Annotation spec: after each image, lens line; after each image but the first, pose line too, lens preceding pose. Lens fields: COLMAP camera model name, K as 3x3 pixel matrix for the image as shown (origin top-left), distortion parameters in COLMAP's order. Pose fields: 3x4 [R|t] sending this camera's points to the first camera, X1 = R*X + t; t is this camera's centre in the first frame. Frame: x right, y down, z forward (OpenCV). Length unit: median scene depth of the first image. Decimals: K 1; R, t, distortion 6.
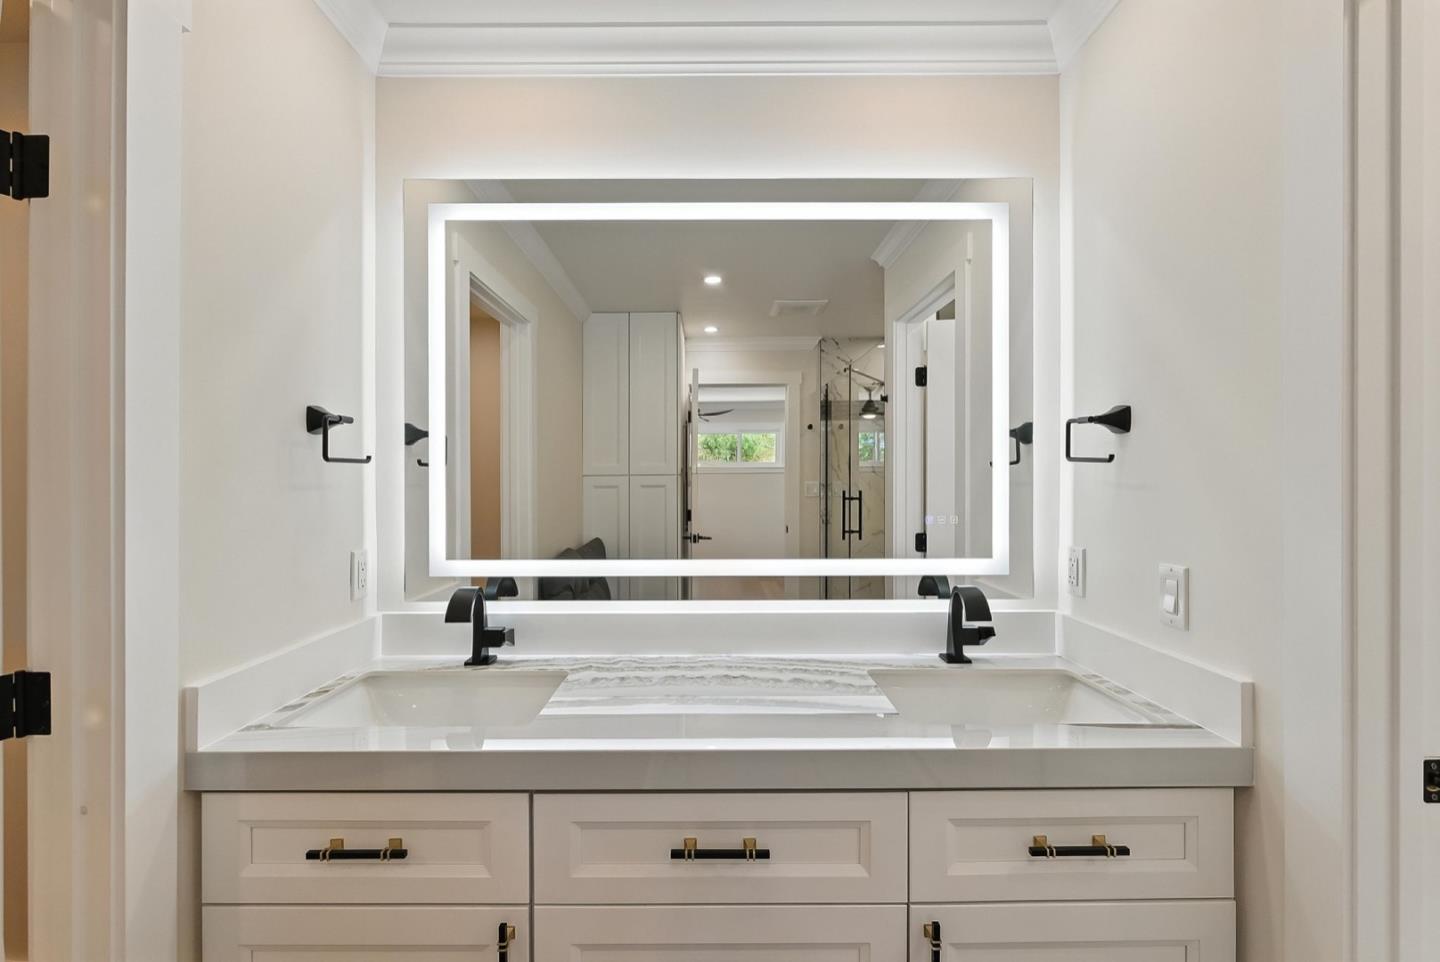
lens RADIAL K [[636.1, 0, 718.9], [0, 636.1, 476.4], [0, 0, 1]] dist [-0.011092, 0.000046]
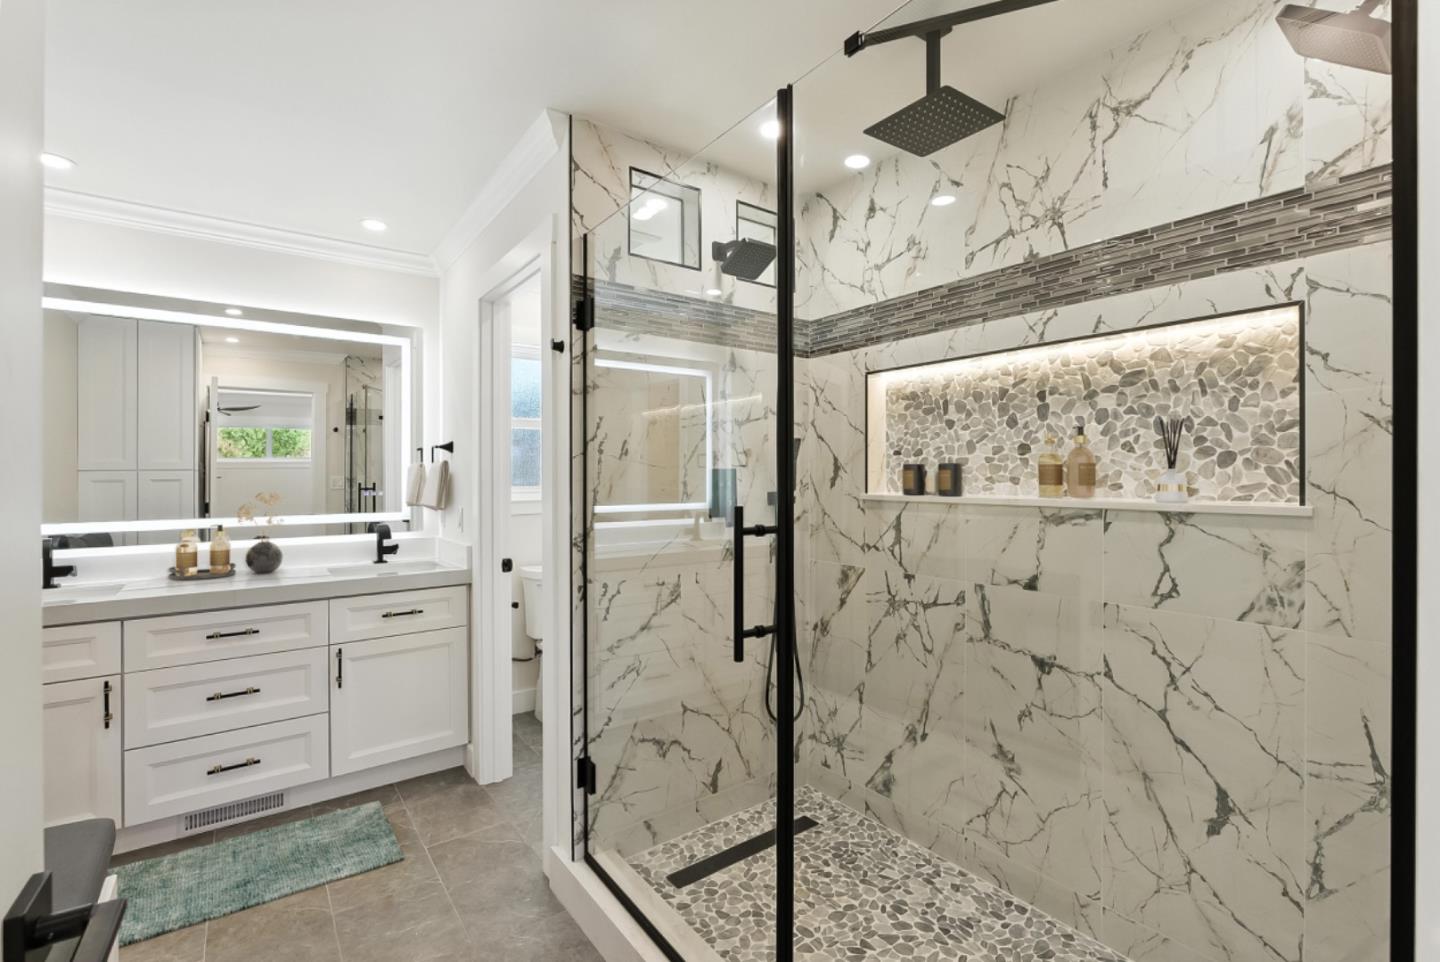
lens RADIAL K [[636.1, 0, 718.9], [0, 636.1, 476.4], [0, 0, 1]] dist [-0.011092, 0.000046]
pose [[0.801542, -0.001200, 0.597938, 0.028762], [-0.002867, 0.999979, 0.005850, 0.000213], [-0.597932, -0.006404, 0.801521, -1.189030]]
